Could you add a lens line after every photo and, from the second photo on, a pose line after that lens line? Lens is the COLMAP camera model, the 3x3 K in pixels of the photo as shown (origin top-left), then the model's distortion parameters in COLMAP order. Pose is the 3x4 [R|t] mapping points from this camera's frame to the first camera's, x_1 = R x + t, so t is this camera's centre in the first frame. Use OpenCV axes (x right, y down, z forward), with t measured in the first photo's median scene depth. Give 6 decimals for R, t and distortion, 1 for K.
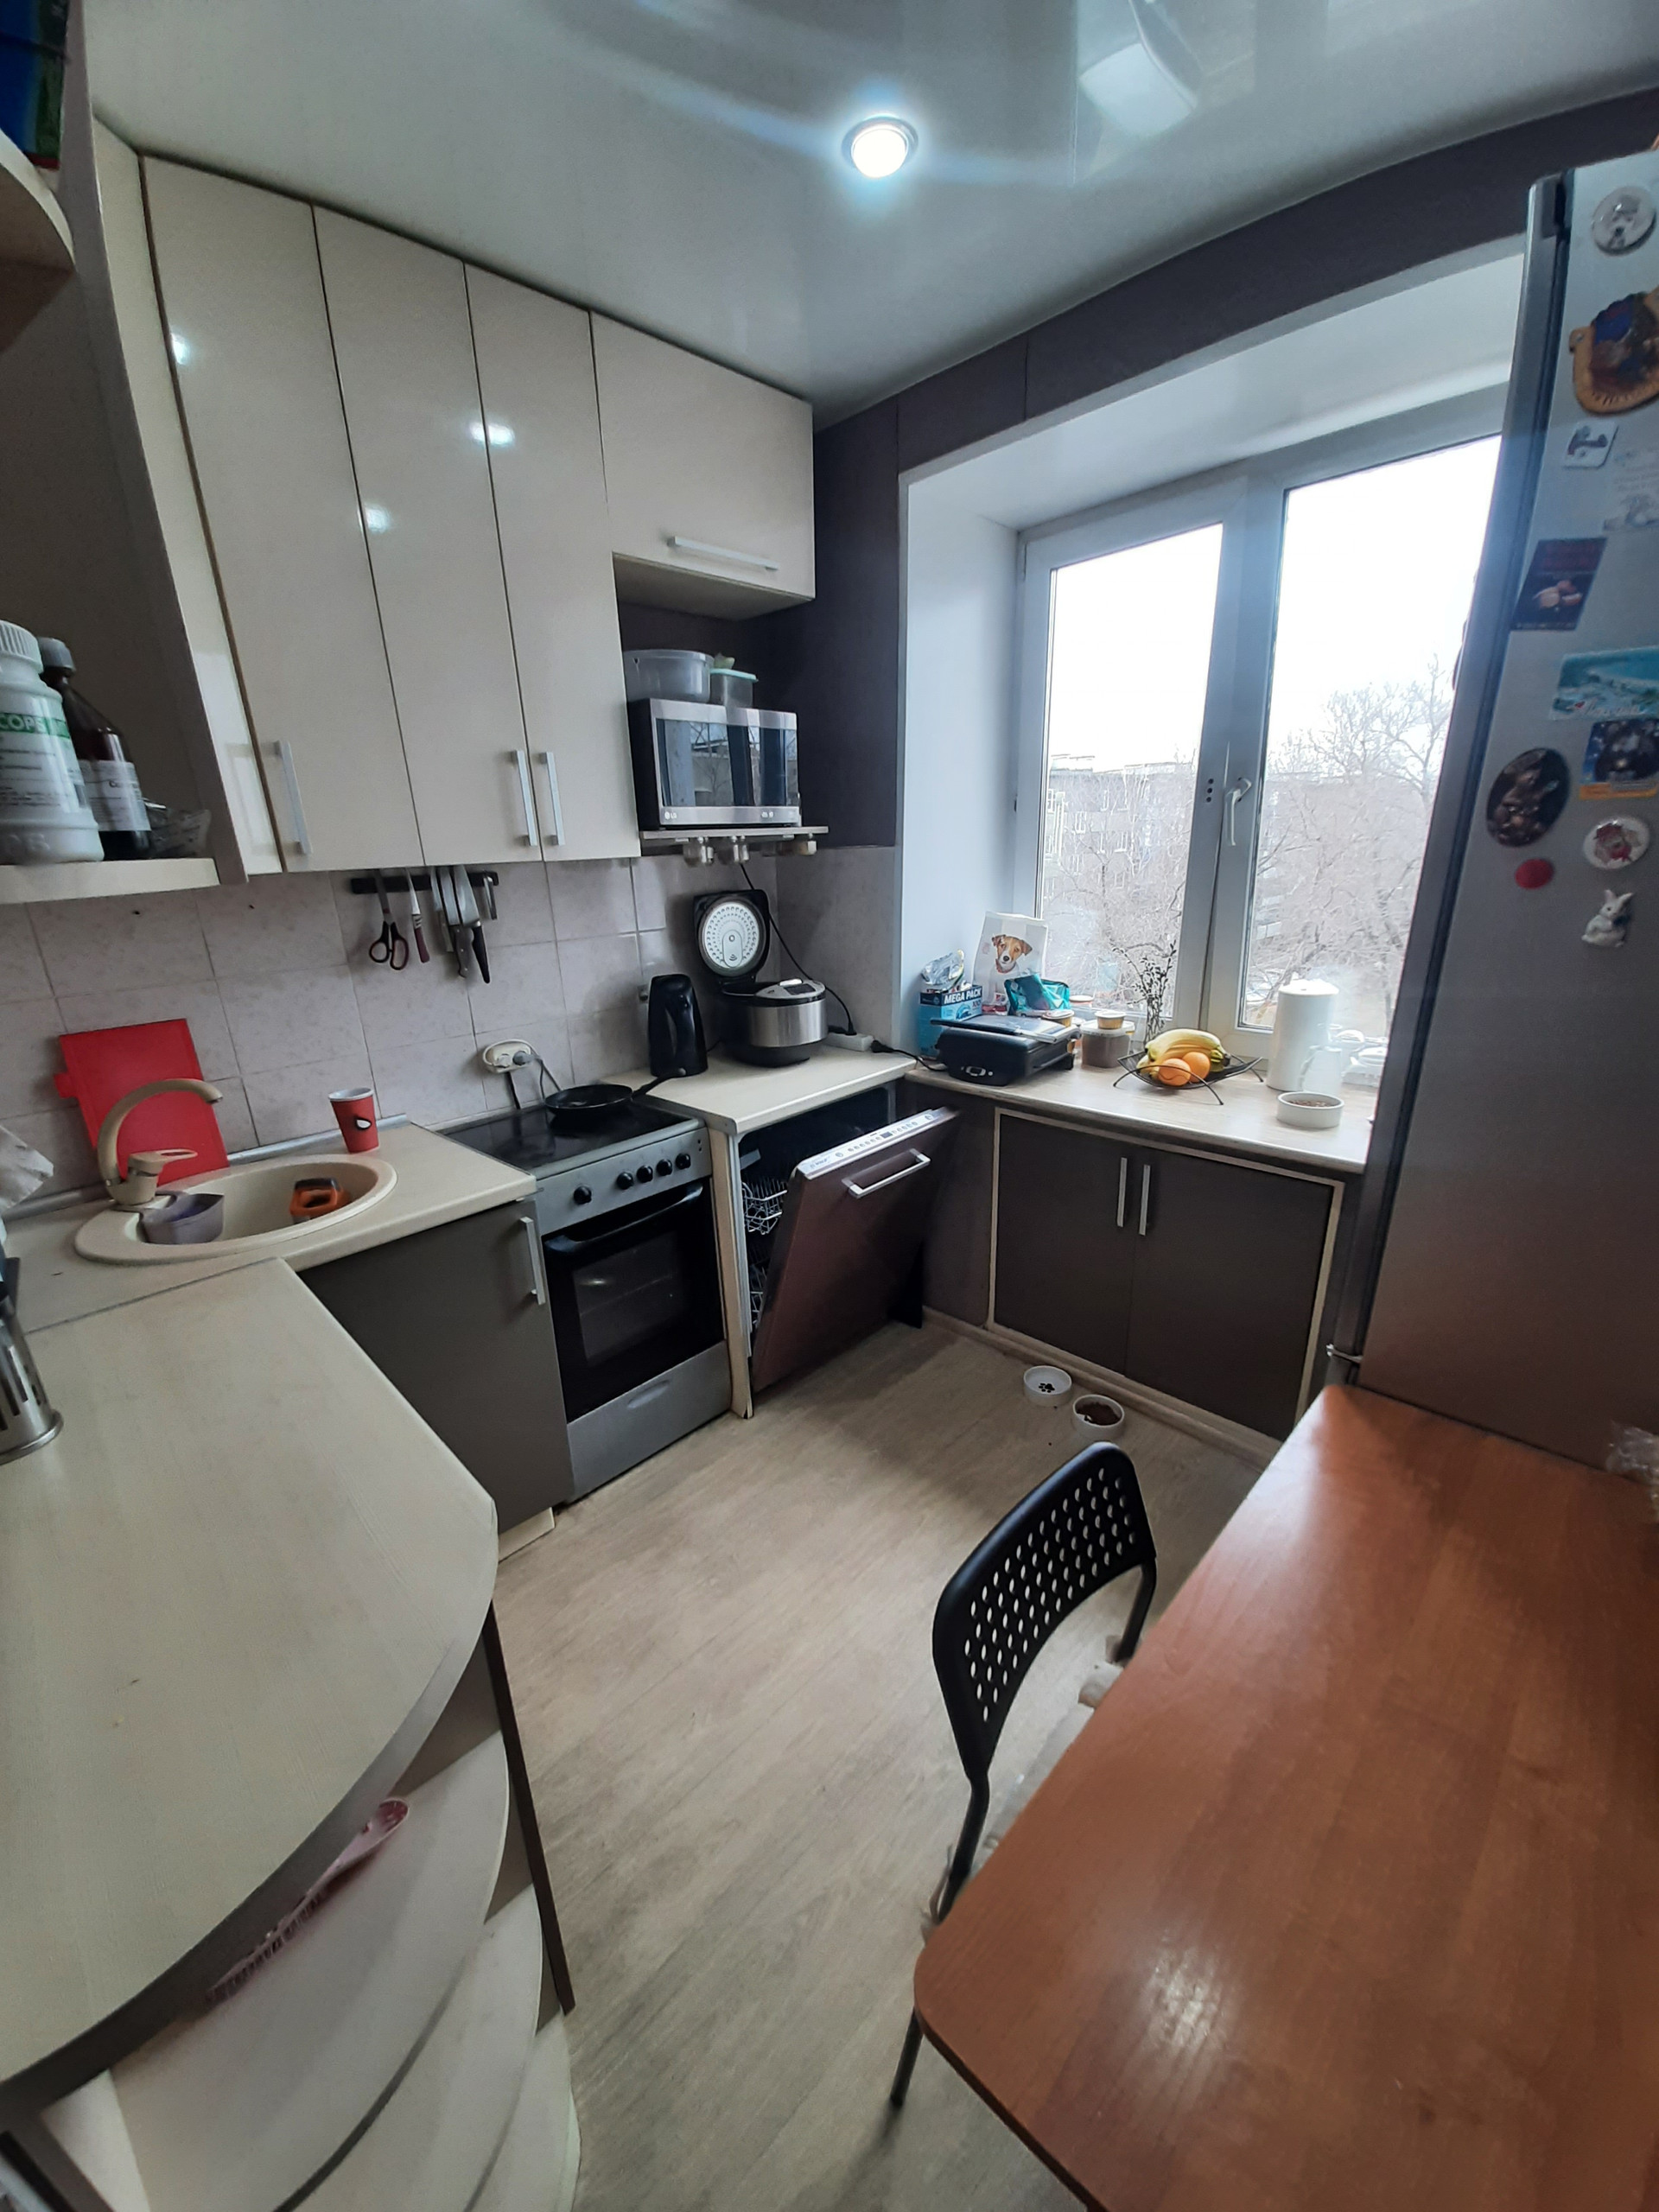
lens RADIAL K [[872.5, 0, 814.4], [0, 872.5, 1140.6], [0, 0, 1]] dist [0.001033, 0.000066]
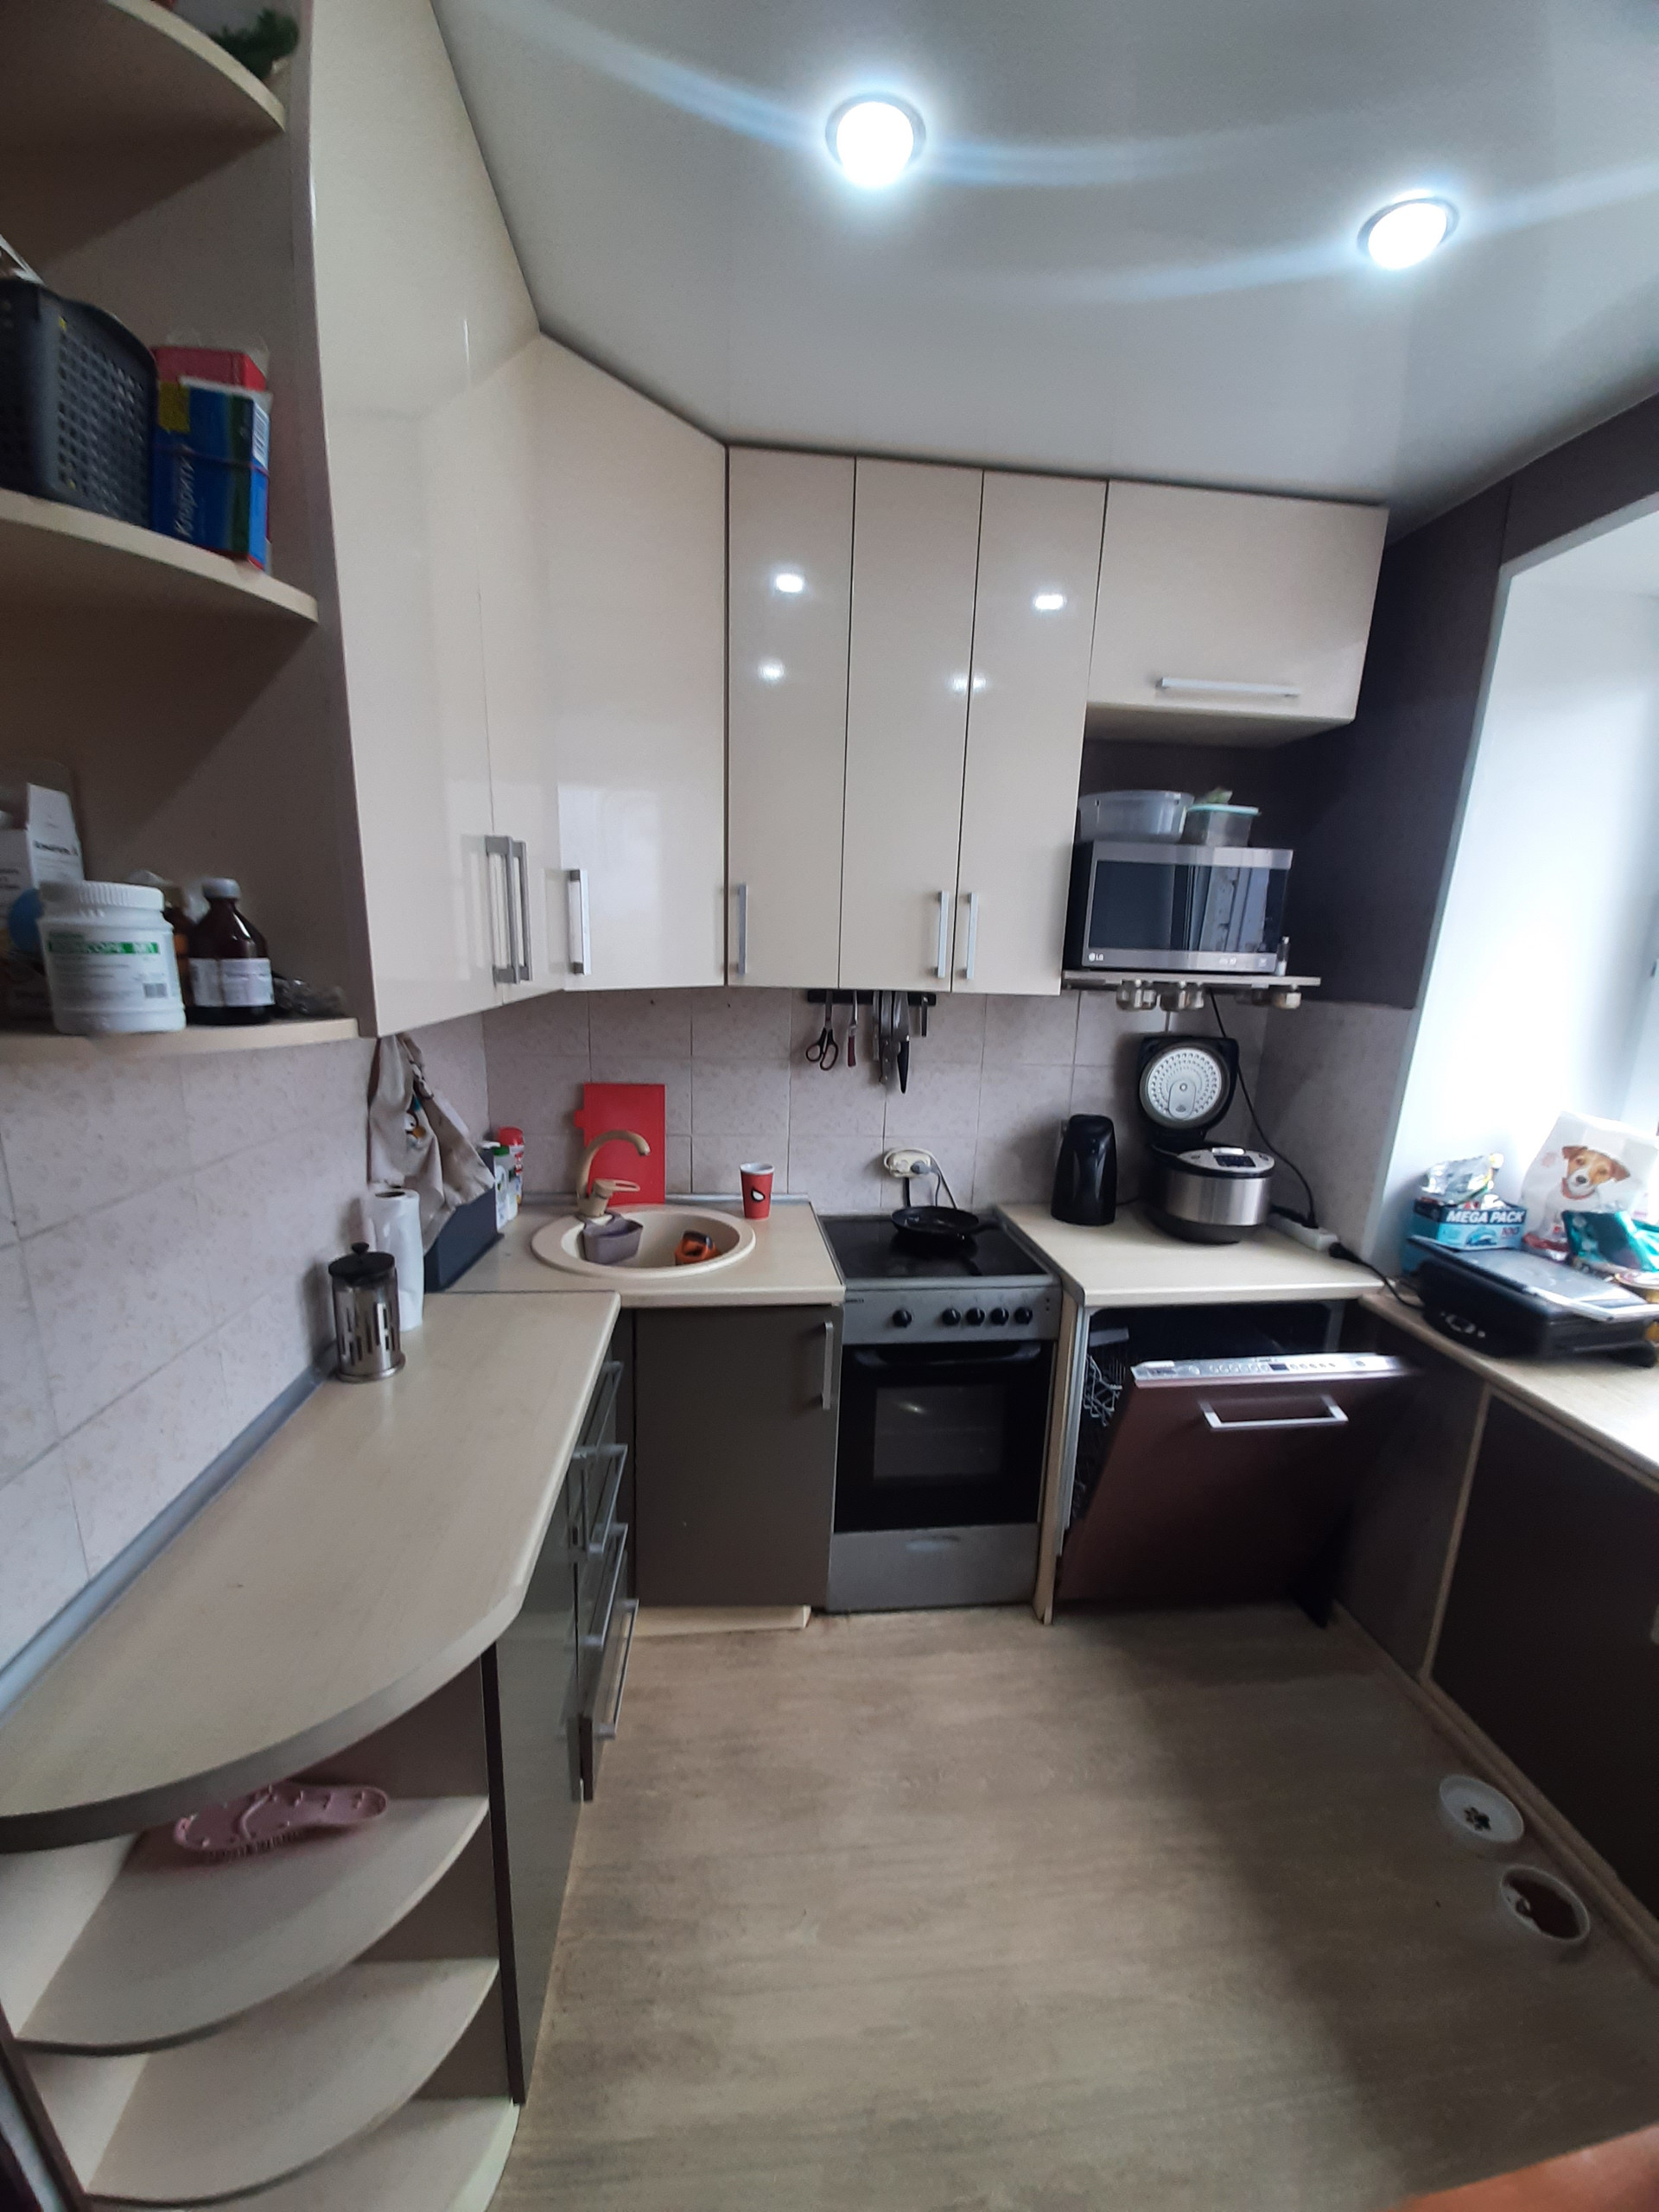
lens RADIAL K [[865.6, 0, 812.3], [0, 865.6, 1131.6], [0, 0, 1]] dist [0.011221, -0.010036]
pose [[0.775125, 0.196272, -0.600548, 0.185350], [-0.262476, 0.964652, -0.023508, -0.082533], [0.574706, 0.175851, 0.799243, 0.099248]]
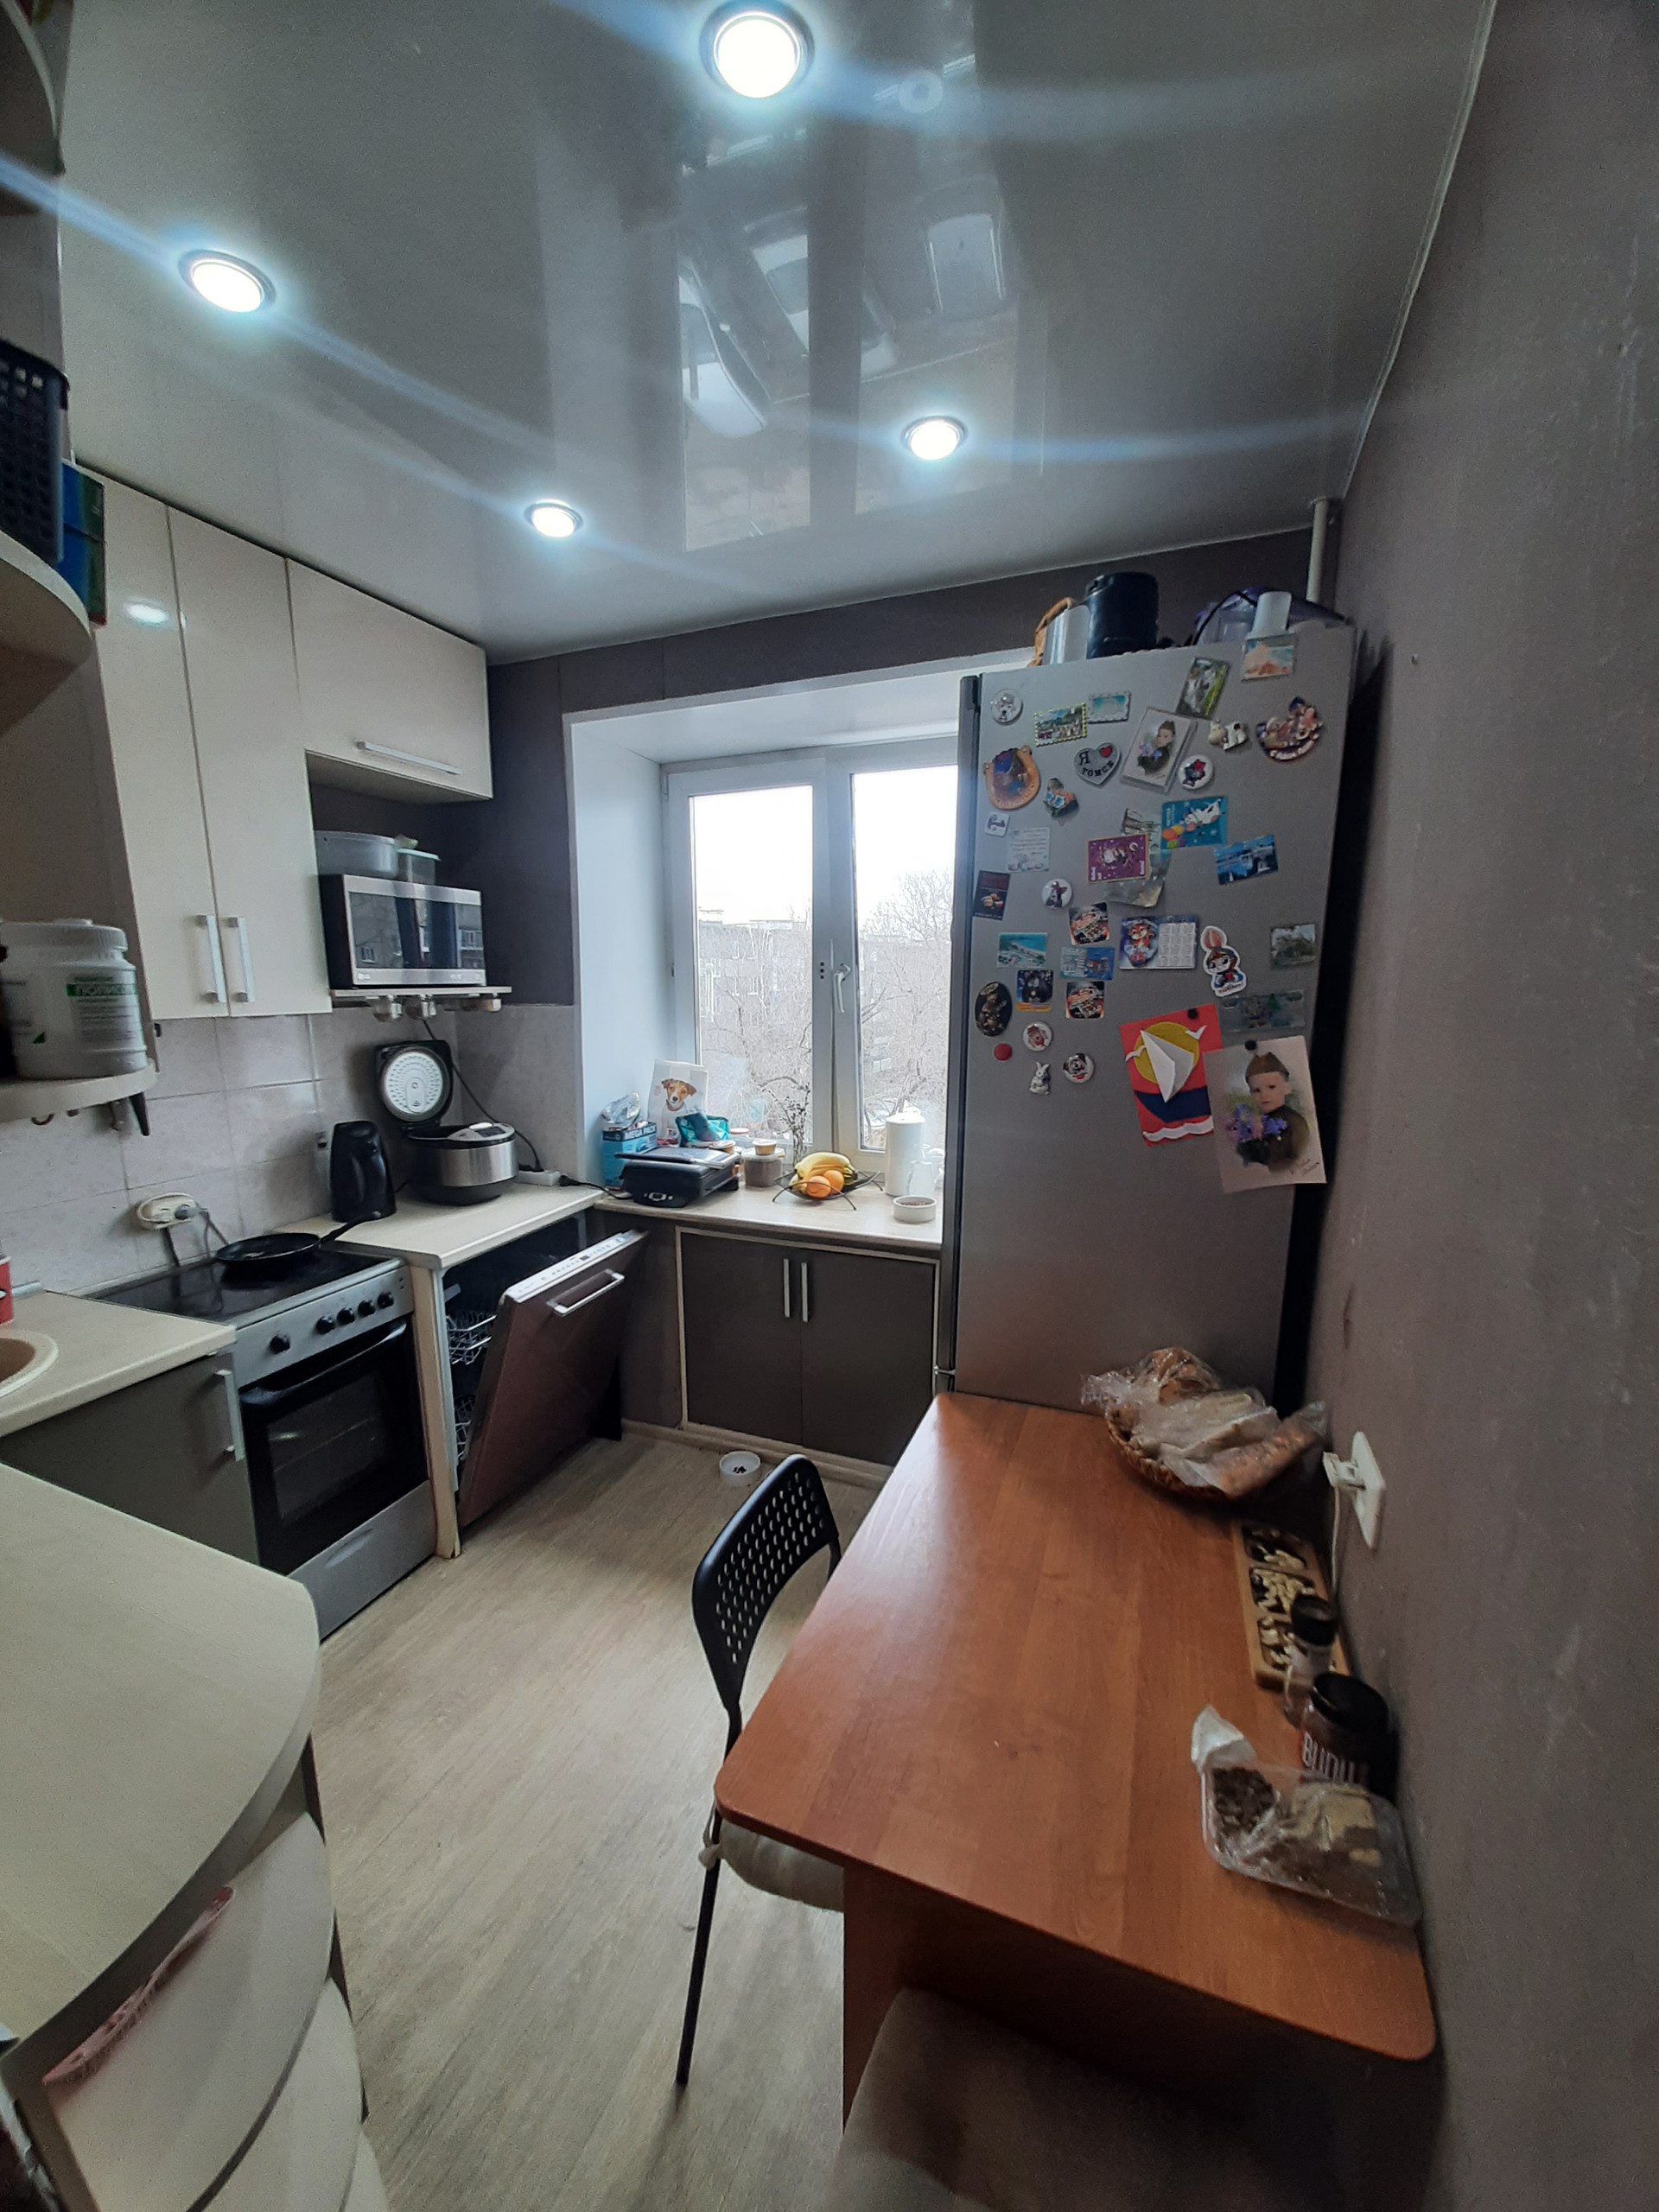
lens RADIAL K [[882.3, 0, 829.1], [0, 882.3, 1139.6], [0, 0, 1]] dist [0.007873, -0.007481]
pose [[0.917235, -0.036952, 0.396628, -0.073906], [0.096820, 0.986510, -0.131996, 0.024129], [-0.386400, 0.159473, 0.908440, -0.171272]]
